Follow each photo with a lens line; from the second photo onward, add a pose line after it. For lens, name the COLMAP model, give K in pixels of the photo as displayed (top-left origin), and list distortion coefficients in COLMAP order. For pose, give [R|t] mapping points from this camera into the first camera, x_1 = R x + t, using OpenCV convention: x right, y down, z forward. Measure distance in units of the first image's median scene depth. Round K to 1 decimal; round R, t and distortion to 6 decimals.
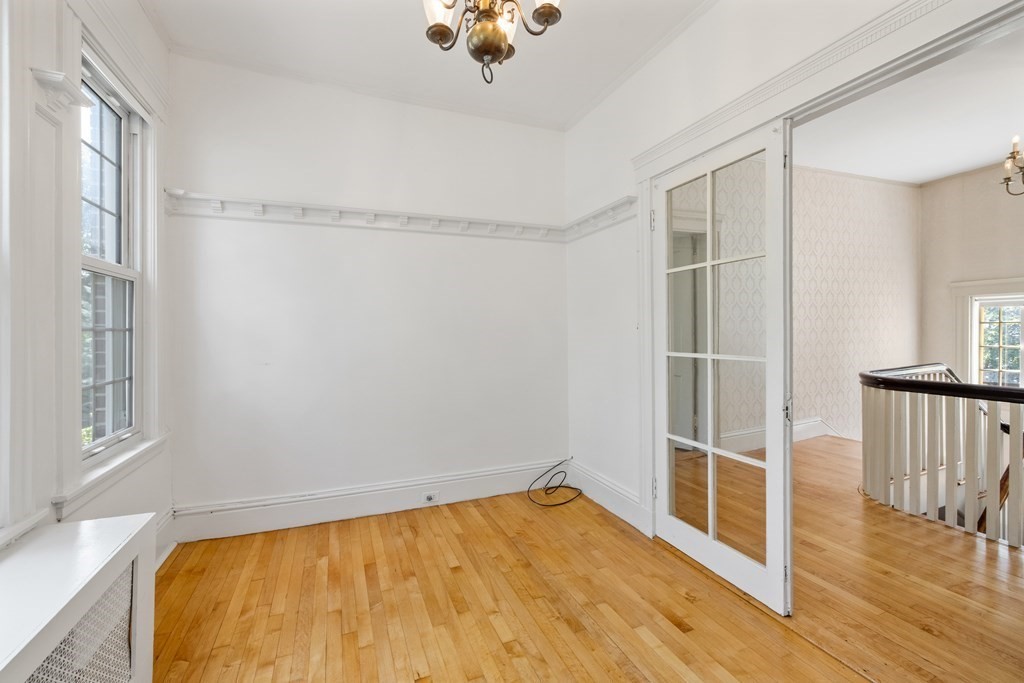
lens RADIAL K [[422.2, 0, 504.8], [0, 422.2, 333.9], [0, 0, 1]] dist [0.003501, 0.000252]
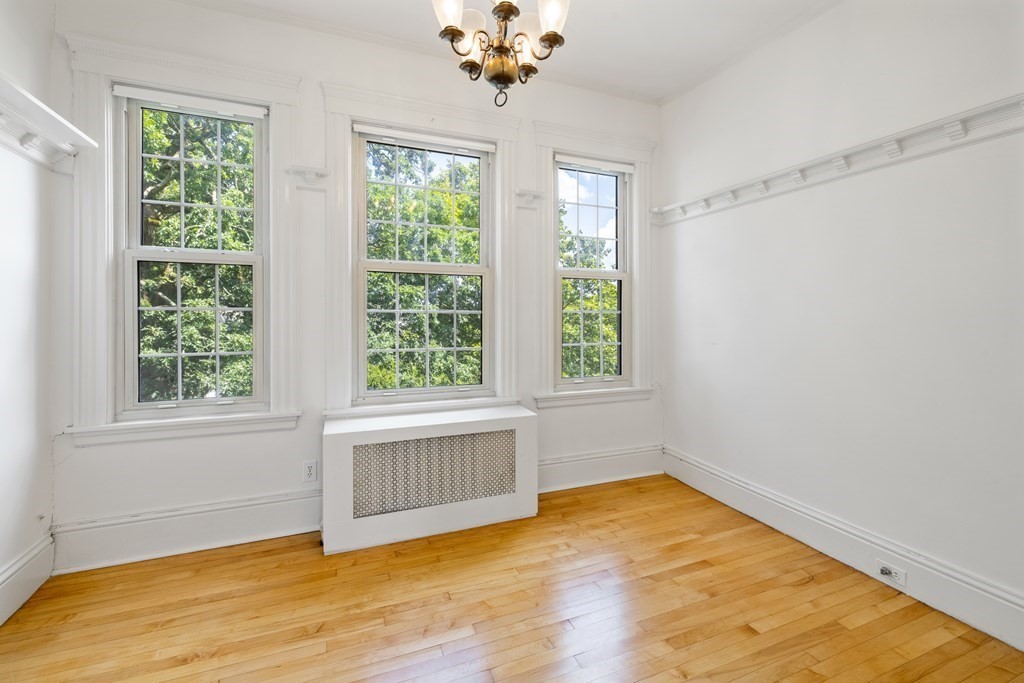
lens RADIAL K [[422.2, 0, 503.2], [0, 422.2, 314.4], [0, 0, 1]] dist [0.003501, 0.000252]
pose [[0.027402, 0.012742, -0.999543, 0.538174], [-0.005966, 0.999903, 0.012584, -0.016175], [0.999607, 0.005618, 0.027476, 0.457272]]
